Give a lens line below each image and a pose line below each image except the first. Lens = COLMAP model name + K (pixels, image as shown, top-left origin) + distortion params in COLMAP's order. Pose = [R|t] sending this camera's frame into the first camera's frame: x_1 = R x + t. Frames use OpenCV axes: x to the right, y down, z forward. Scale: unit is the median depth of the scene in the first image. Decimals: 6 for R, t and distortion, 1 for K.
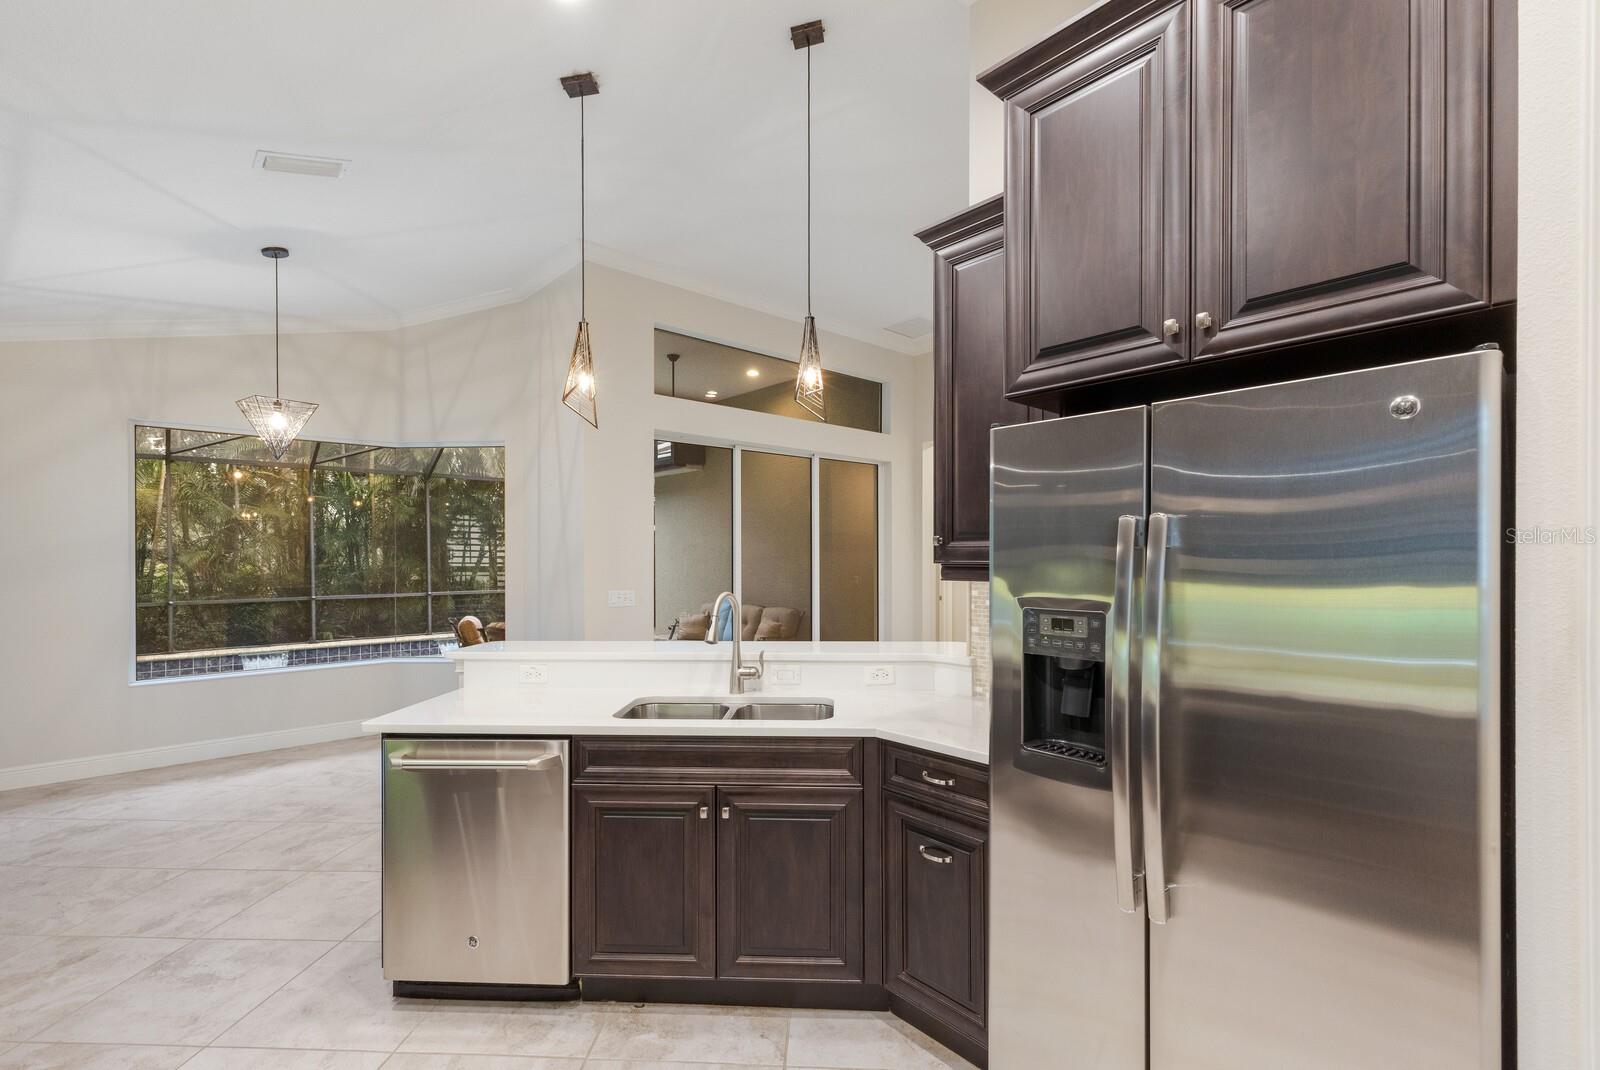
lens RADIAL K [[702.0, 0, 800.9], [0, 702.0, 558.6], [0, 0, 1]] dist [0.000068, 0.000485]
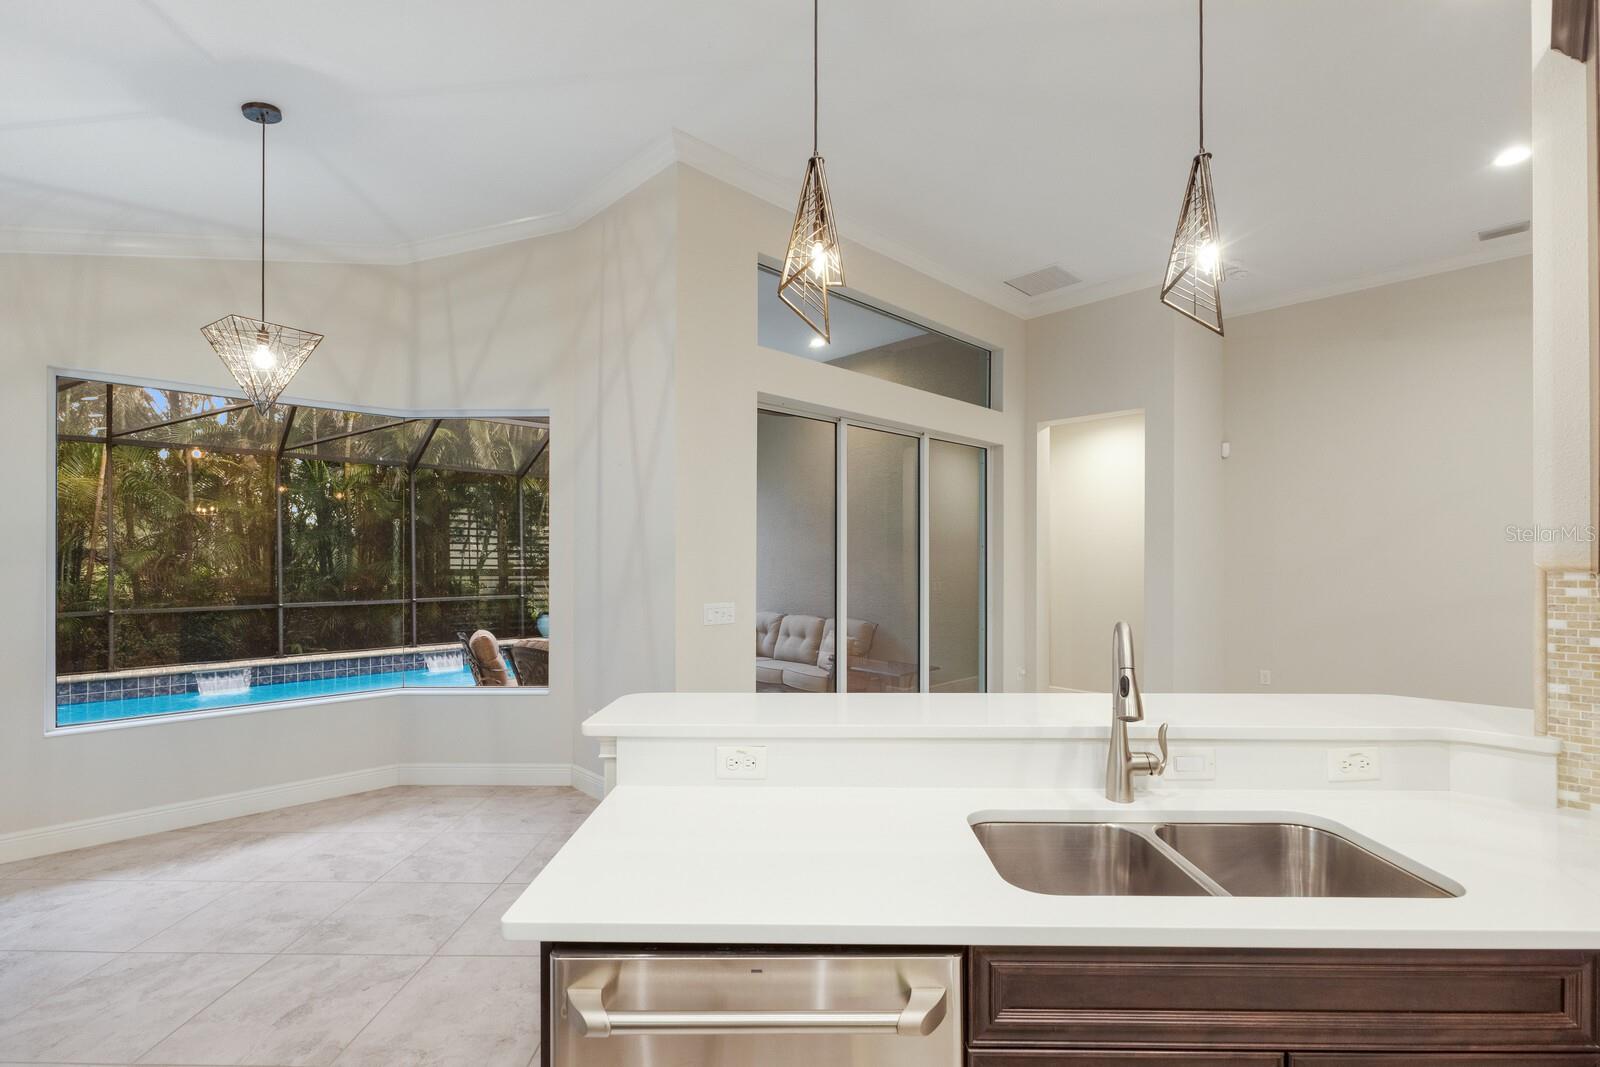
lens RADIAL K [[712.2, 0, 794.3], [0, 712.2, 558.4], [0, 0, 1]] dist [-0.003293, -0.000693]
pose [[0.999508, 0.002276, 0.031294, -0.095339], [-0.002154, 0.999990, -0.003927, 0.000121], [-0.031303, 0.003858, 0.999503, 0.112129]]
